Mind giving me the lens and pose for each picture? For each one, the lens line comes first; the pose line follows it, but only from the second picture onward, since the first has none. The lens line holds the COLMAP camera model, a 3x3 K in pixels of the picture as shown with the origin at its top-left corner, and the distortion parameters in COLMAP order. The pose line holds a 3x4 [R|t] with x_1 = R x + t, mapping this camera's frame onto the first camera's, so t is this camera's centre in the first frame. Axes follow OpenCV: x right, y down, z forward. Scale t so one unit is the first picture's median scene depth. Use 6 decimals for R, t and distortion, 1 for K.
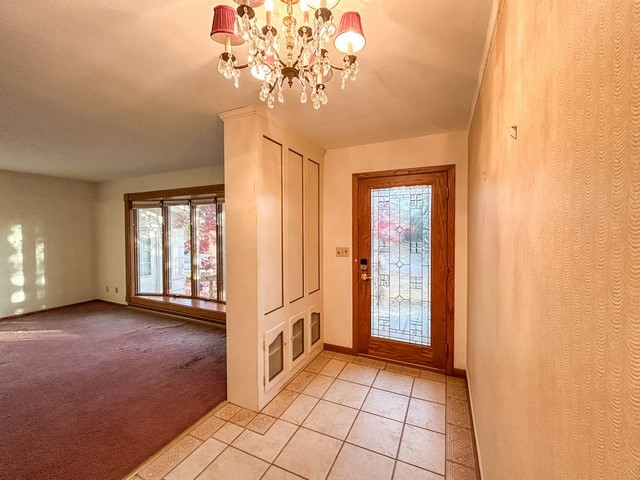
lens RADIAL K [[262.2, 0, 321.6], [0, 262.2, 232.5], [0, 0, 1]] dist [-0.000163, -0.000097]
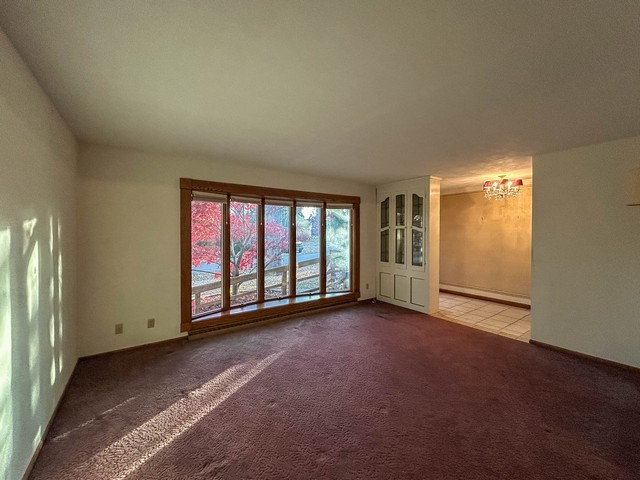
lens RADIAL K [[262.2, 0, 321.6], [0, 262.2, 232.5], [0, 0, 1]] dist [-0.000163, -0.000097]
pose [[0.495504, -0.002509, 0.868602, -1.437088], [0.013392, 0.999899, -0.004752, 0.009110], [-0.868502, 0.013987, 0.495488, 0.406448]]
